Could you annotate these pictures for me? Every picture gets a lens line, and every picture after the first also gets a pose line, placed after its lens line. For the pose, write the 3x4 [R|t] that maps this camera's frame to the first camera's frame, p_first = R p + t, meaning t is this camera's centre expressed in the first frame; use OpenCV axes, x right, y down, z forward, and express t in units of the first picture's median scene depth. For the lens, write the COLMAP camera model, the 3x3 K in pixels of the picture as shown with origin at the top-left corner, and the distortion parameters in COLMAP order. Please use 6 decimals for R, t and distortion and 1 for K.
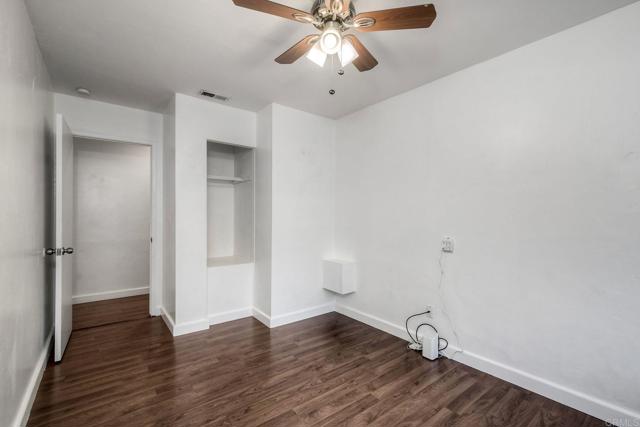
lens RADIAL K [[285.5, 0, 321.5], [0, 285.5, 213.5], [0, 0, 1]] dist [0.002145, -0.001283]
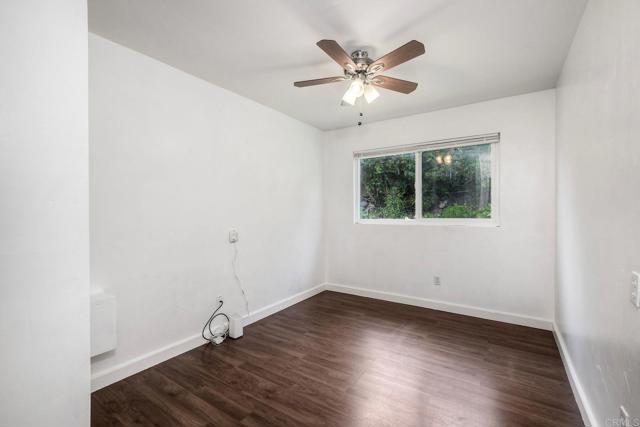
lens RADIAL K [[285.5, 0, 320.8], [0, 285.5, 215.5], [0, 0, 1]] dist [0.002145, -0.001283]
pose [[-0.321821, -0.005503, 0.946785, -0.912940], [-0.002872, 0.999984, 0.004836, 0.025906], [-0.946796, -0.001163, -0.321831, 1.218362]]
